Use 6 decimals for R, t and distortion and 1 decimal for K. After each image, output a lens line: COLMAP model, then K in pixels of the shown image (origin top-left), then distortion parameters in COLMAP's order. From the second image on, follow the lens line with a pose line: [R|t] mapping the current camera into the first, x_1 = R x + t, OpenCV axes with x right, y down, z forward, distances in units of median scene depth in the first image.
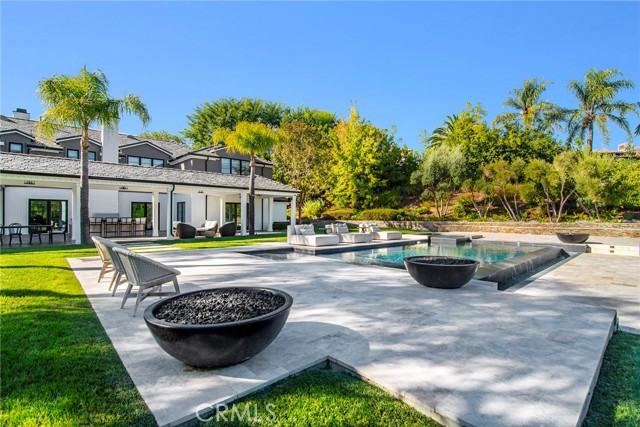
lens RADIAL K [[303.3, 0, 325.6], [0, 303.3, 215.8], [0, 0, 1]] dist [-0.016505, -0.000822]
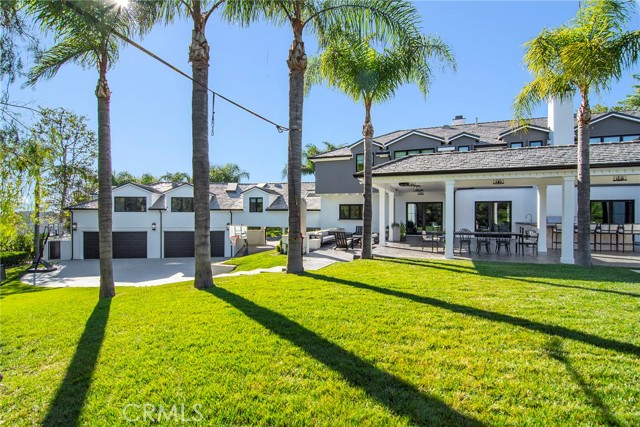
lens RADIAL K [[307.9, 0, 332.5], [0, 307.9, 215.7], [0, 0, 1]] dist [-0.000863, -0.000306]
pose [[0.449892, -0.000089, -0.893083, -0.250859], [0.006523, 0.999974, 0.003187, -0.013133], [0.893059, -0.007259, 0.449881, 0.108635]]
